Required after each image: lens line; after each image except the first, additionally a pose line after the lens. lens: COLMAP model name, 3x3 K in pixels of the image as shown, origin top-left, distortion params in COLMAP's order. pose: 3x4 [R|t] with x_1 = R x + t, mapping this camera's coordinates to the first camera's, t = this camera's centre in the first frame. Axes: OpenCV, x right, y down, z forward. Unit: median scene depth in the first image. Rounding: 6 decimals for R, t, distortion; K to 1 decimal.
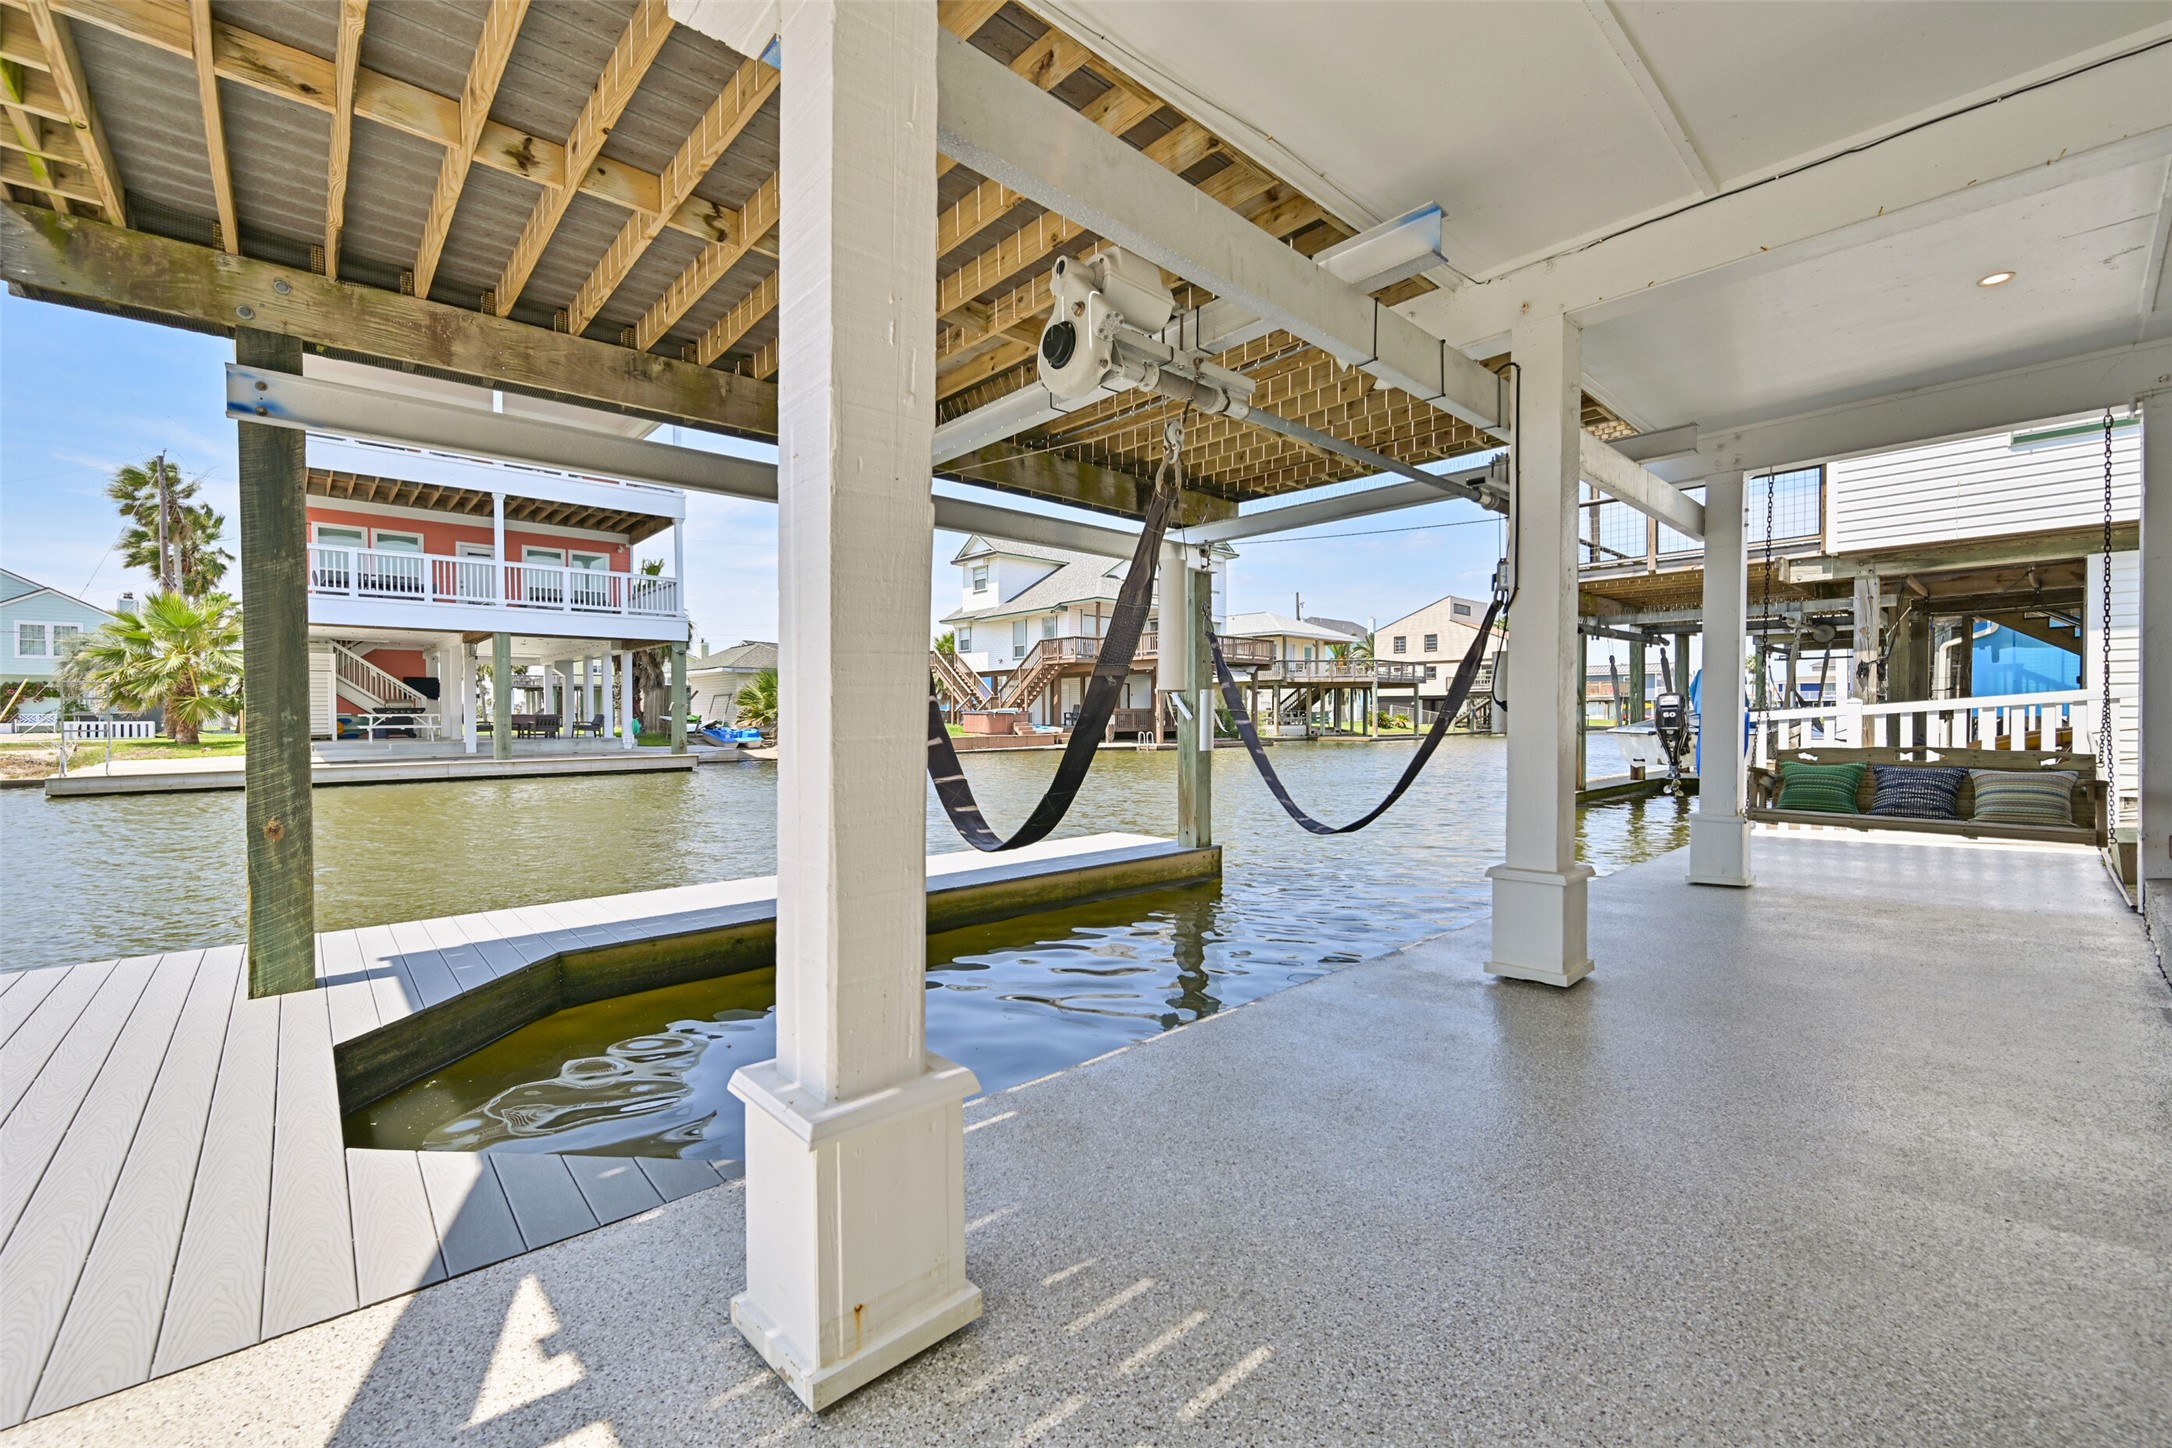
lens RADIAL K [[882.1, 0, 1093.8], [0, 882.1, 728.8], [0, 0, 1]] dist [-0.002423, 0.000593]
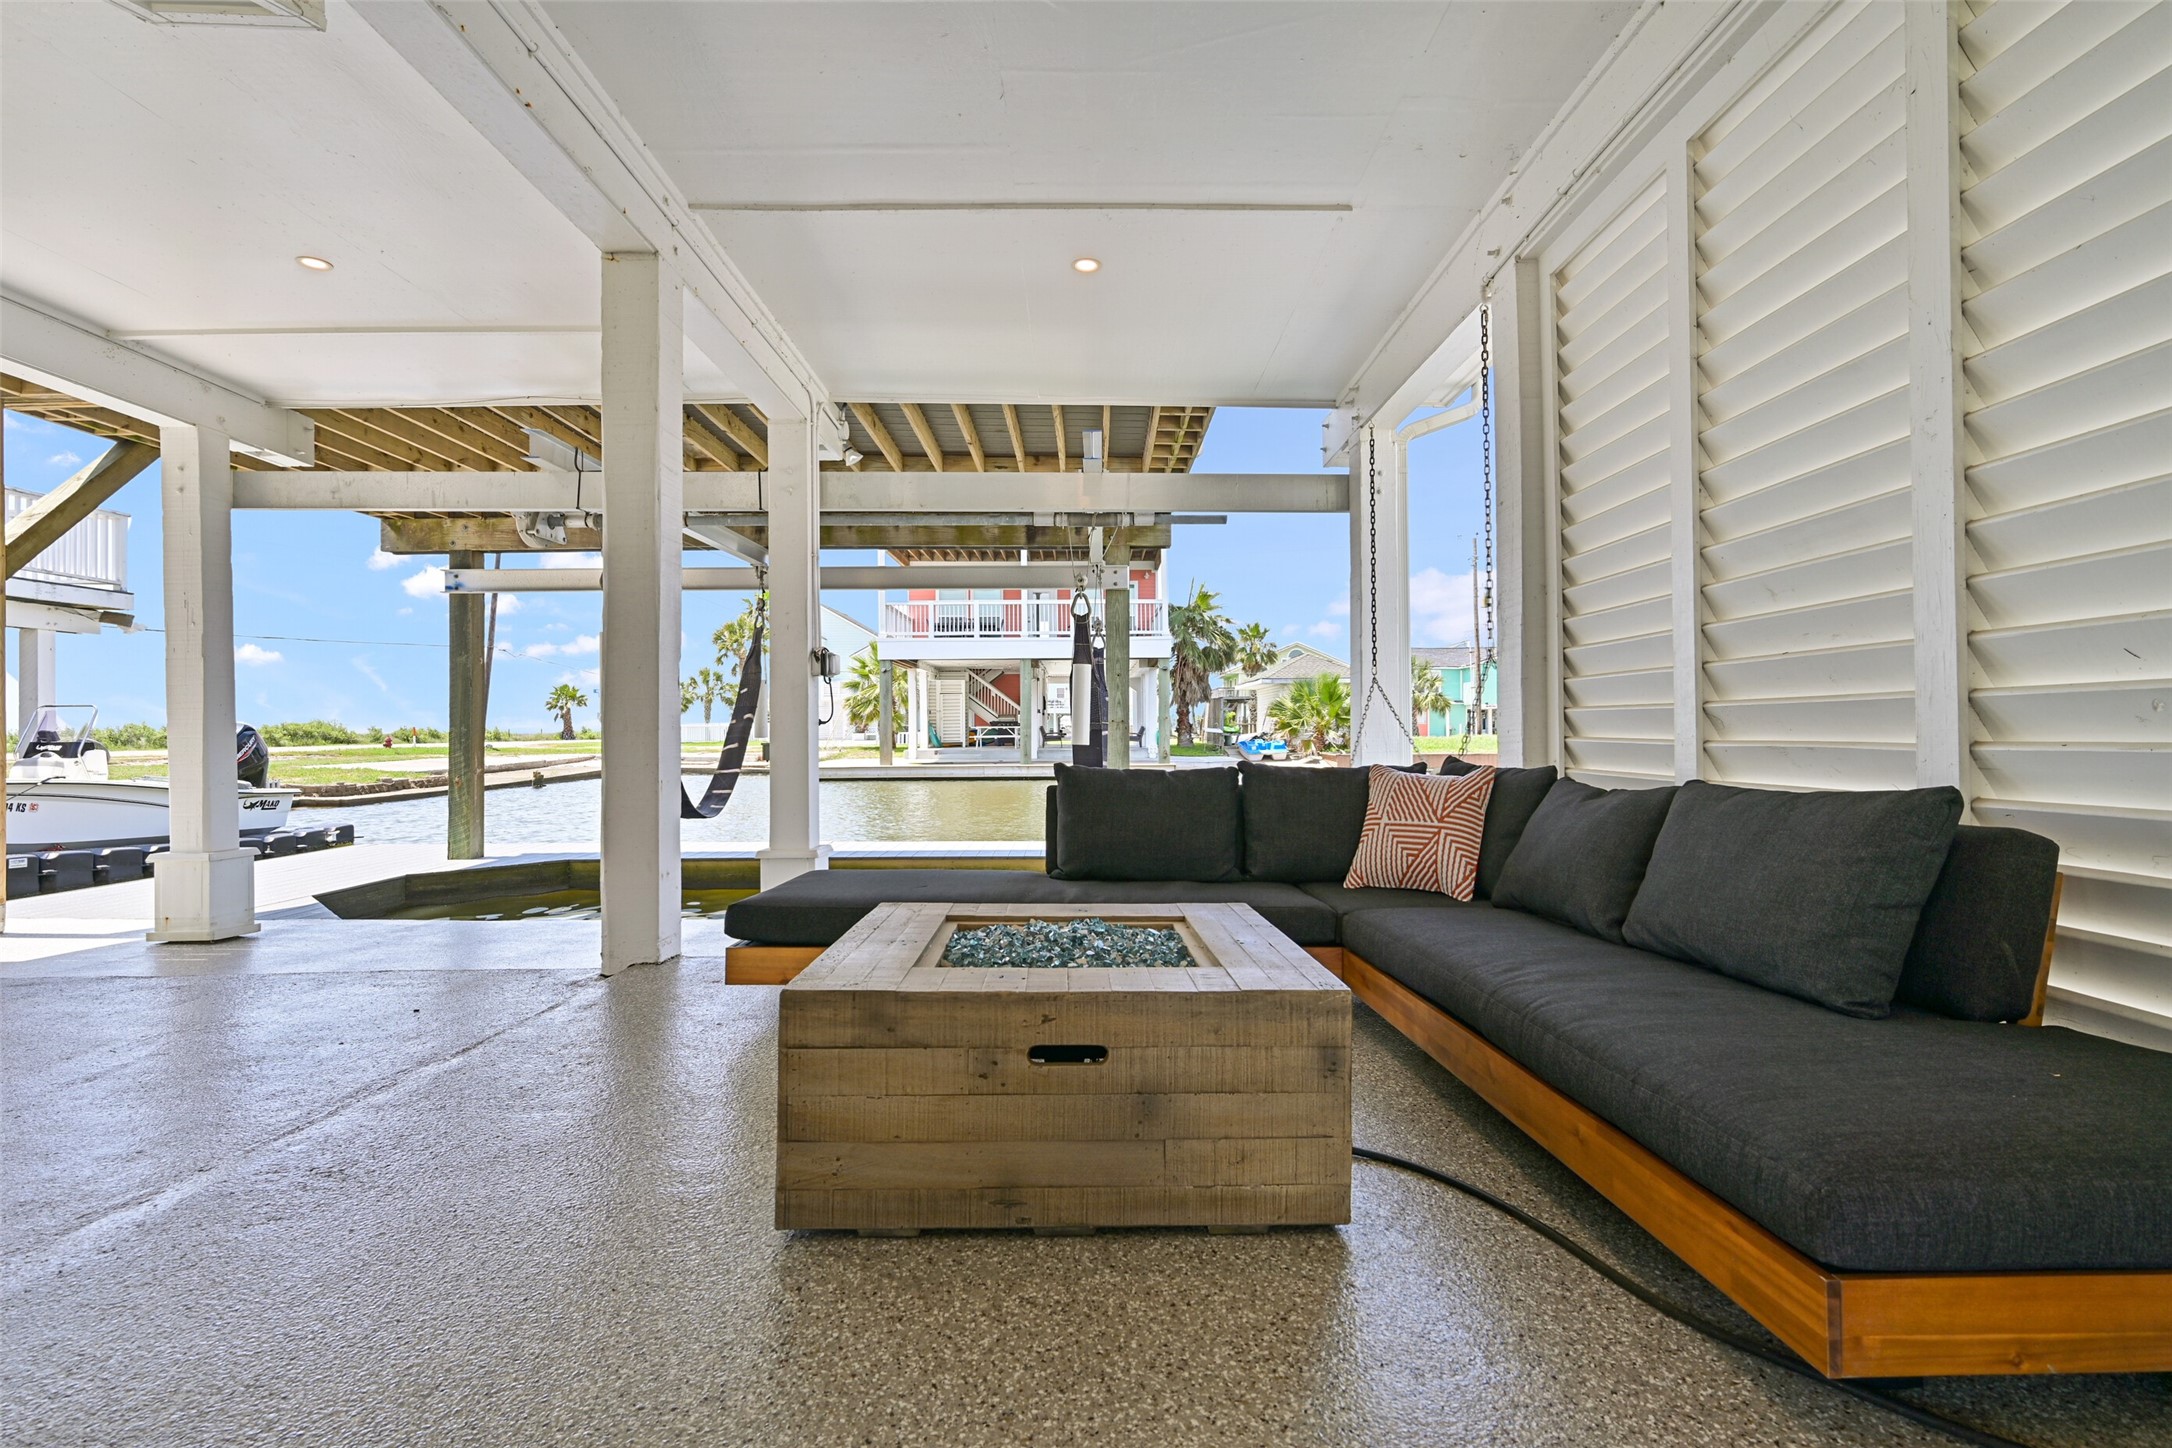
lens RADIAL K [[1010.7, 0, 1095.7], [0, 1010.7, 728.1], [0, 0, 1]] dist [0.001165, 0.000147]
pose [[0.739754, -0.001350, -0.672876, 0.306342], [-0.007711, 0.999915, -0.010484, -0.000544], [0.672833, 0.012944, 0.739681, 0.036798]]
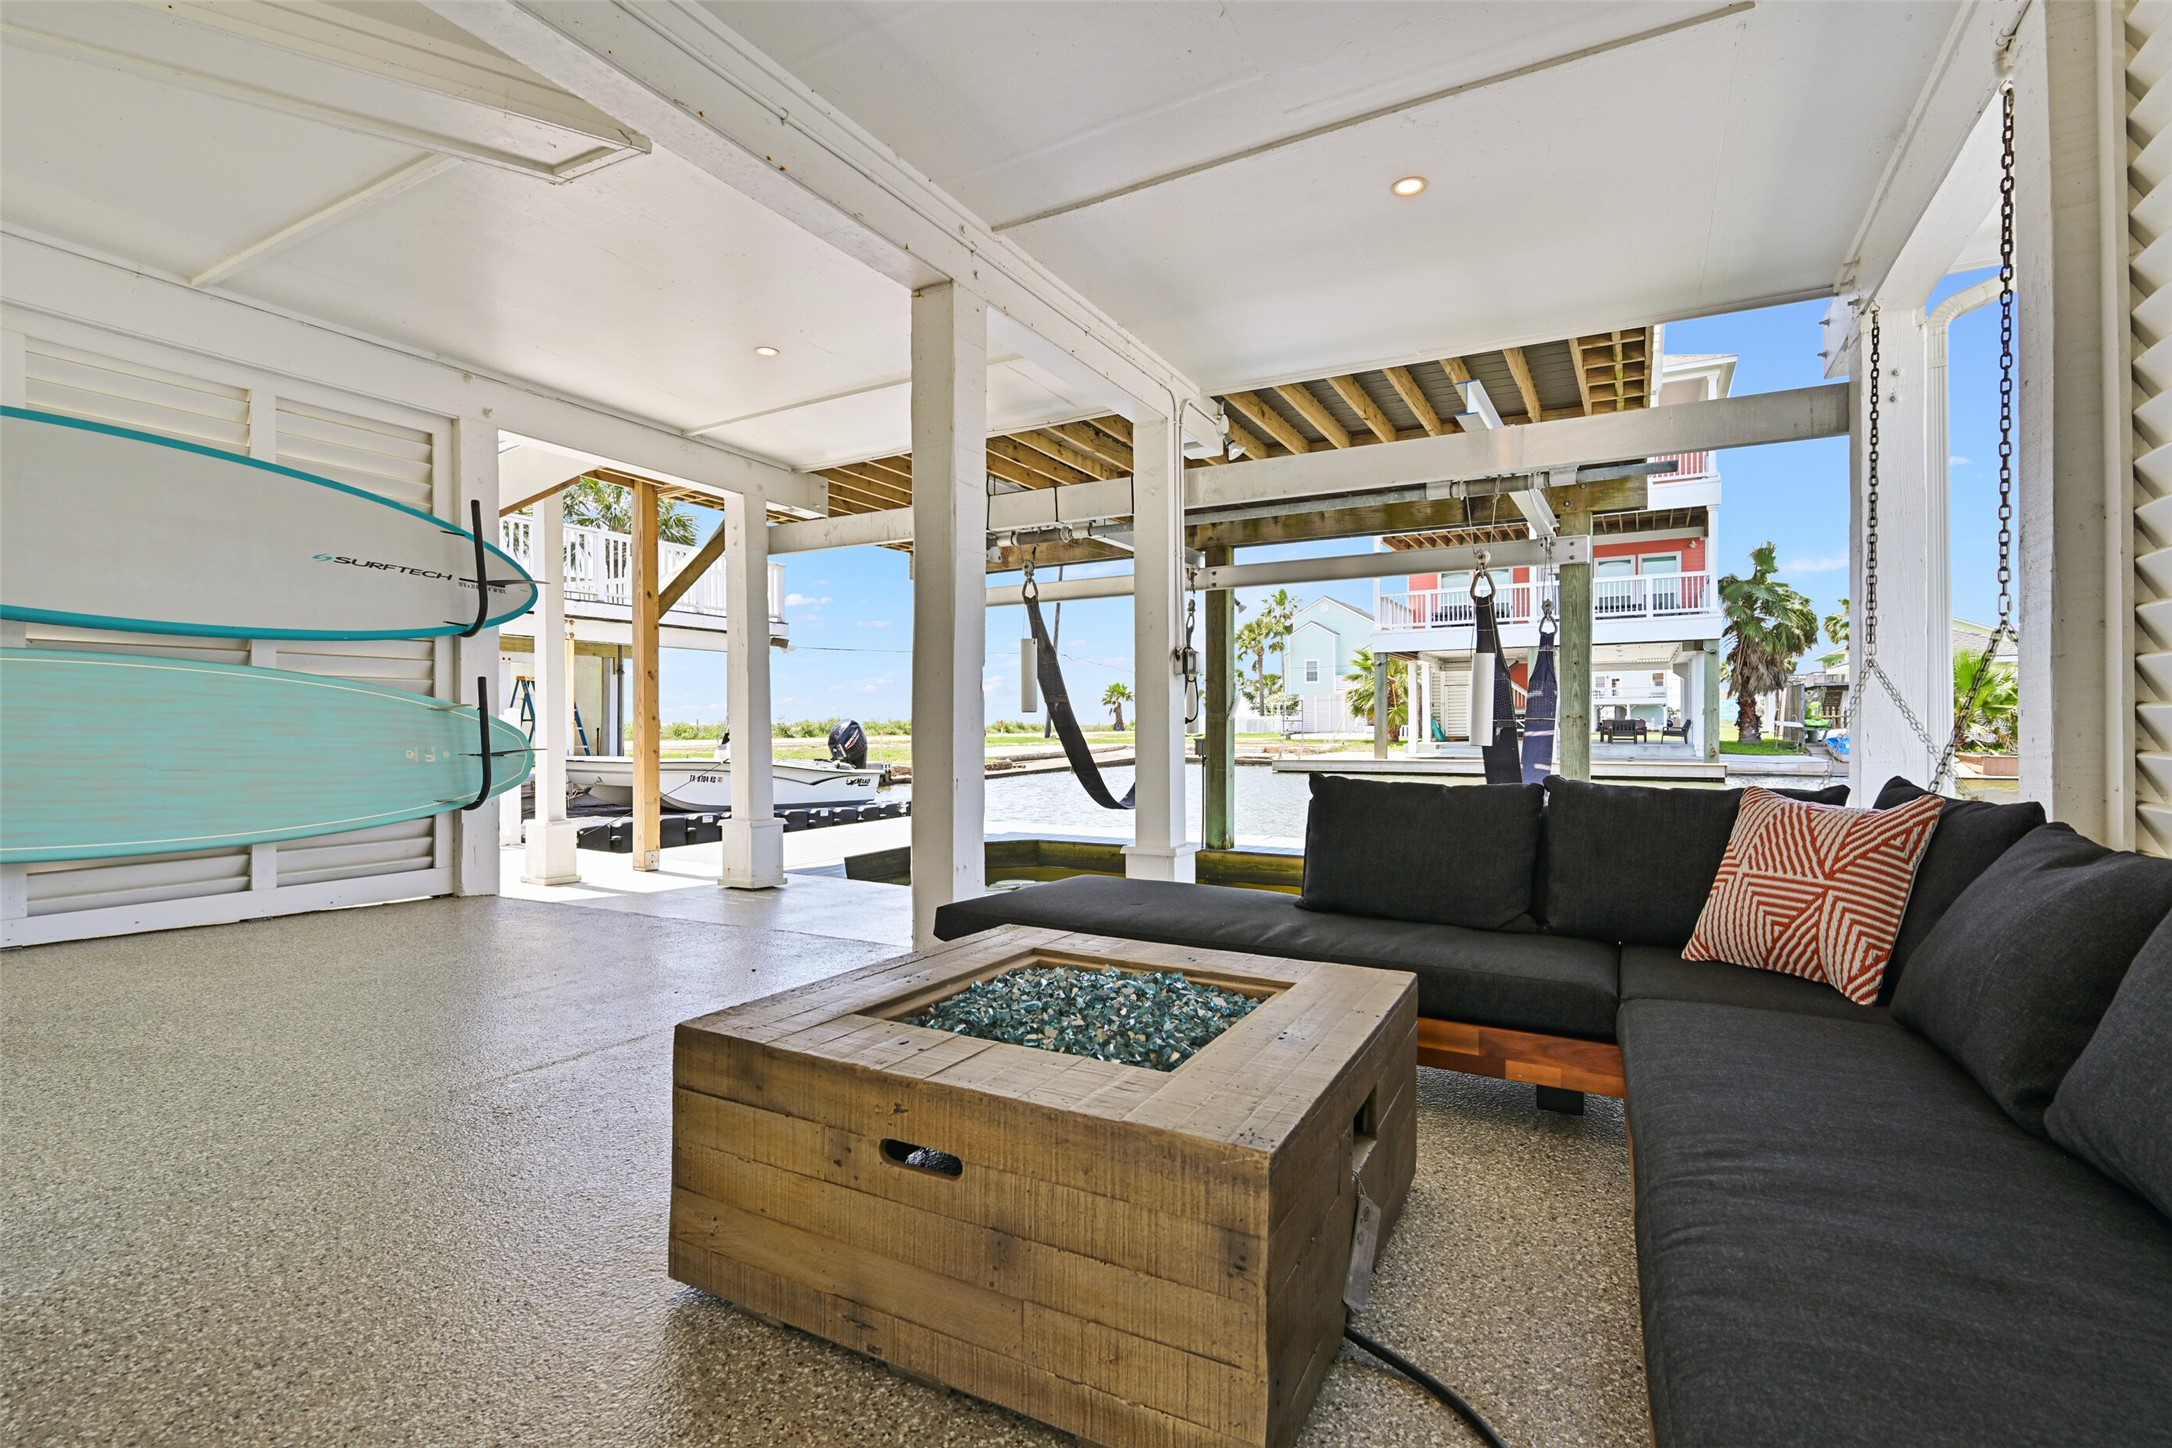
lens RADIAL K [[987.5, 0, 1095.2], [0, 987.5, 727.2], [0, 0, 1]] dist [0.001280, -0.000083]
pose [[0.312649, 0.004906, -0.949856, 0.312205], [-0.011348, 0.999935, 0.001430, -0.002551], [0.949801, 0.010332, 0.312685, 0.078446]]
